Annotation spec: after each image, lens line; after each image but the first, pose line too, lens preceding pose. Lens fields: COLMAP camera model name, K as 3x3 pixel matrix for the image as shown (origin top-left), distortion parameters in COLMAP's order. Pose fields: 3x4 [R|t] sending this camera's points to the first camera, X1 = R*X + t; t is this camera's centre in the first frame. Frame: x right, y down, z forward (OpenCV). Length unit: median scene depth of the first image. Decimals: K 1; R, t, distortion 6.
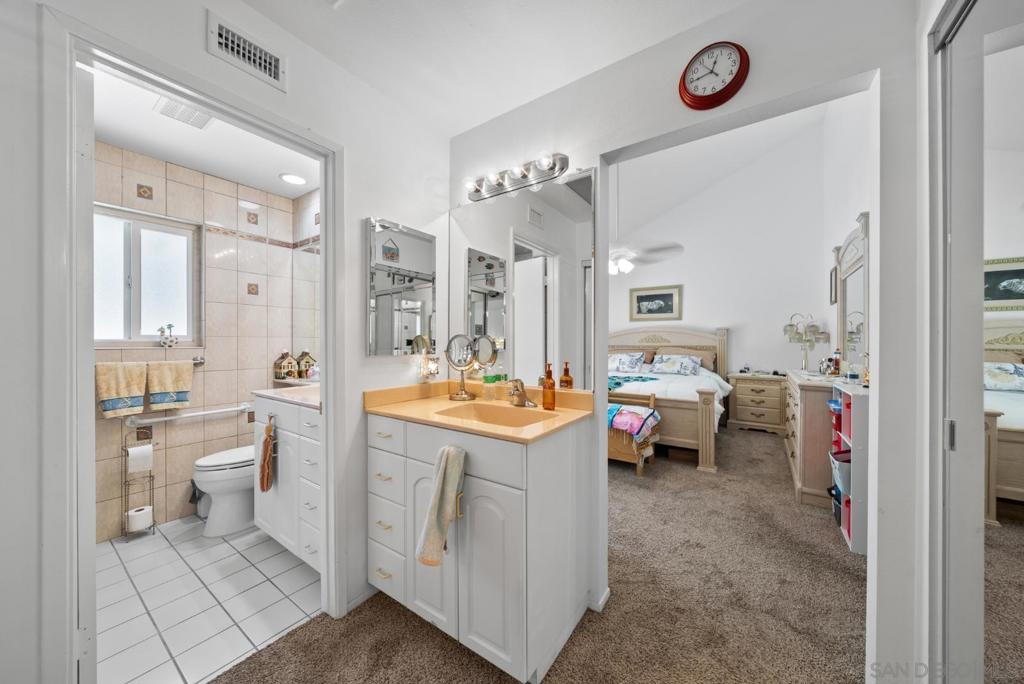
lens RADIAL K [[353.8, 0, 510.3], [0, 353.8, 341.7], [0, 0, 1]] dist [-0.004531, 0.000097]
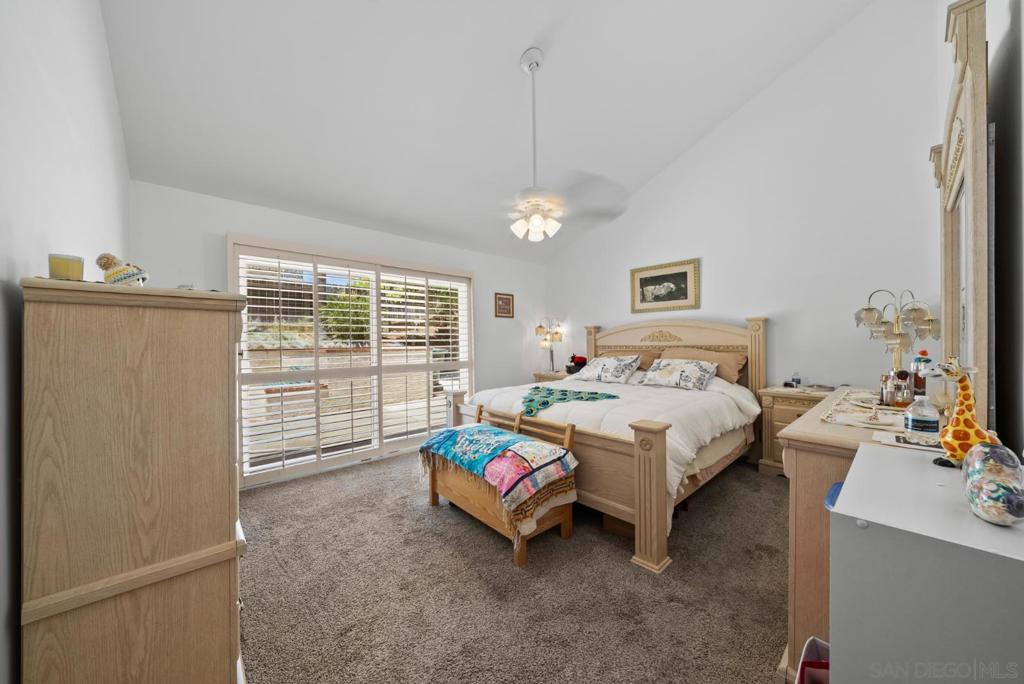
lens RADIAL K [[353.8, 0, 510.3], [0, 353.8, 341.7], [0, 0, 1]] dist [-0.004531, 0.000097]
pose [[0.973467, -0.010540, -0.228586, 0.312514], [0.010467, 0.999944, -0.001531, 0.001400], [0.228589, -0.000903, 0.973522, 0.259868]]
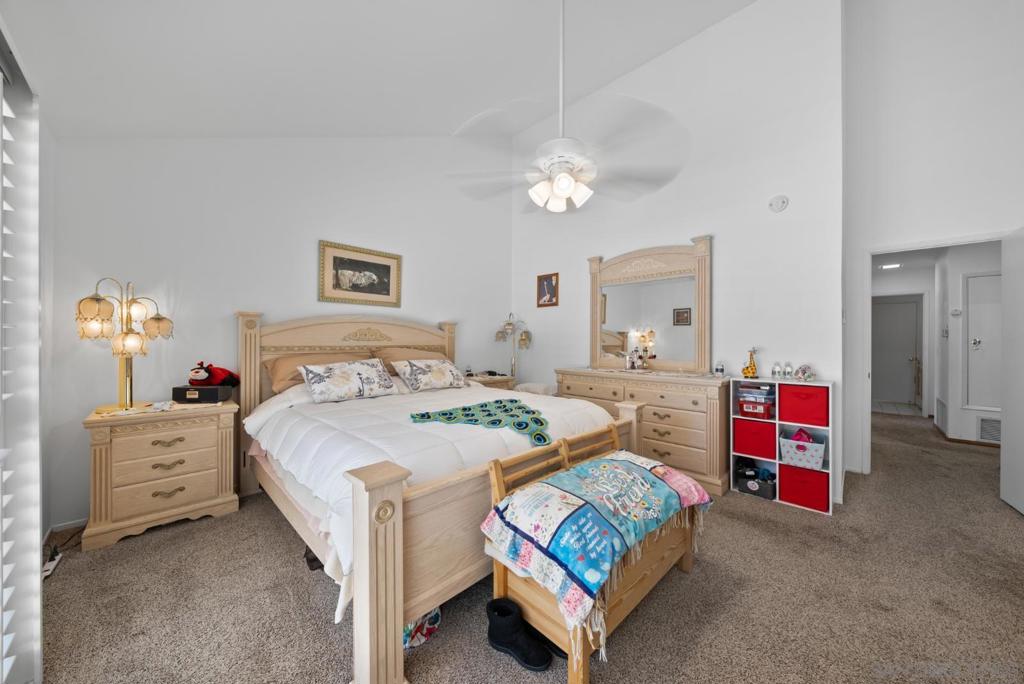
lens RADIAL K [[353.8, 0, 510.3], [0, 353.8, 341.7], [0, 0, 1]] dist [-0.004531, 0.000097]
pose [[0.180434, -0.001932, 0.983585, -0.164142], [-0.007887, 0.999963, 0.003411, 0.000432], [-0.983556, -0.008373, 0.180412, 0.747281]]
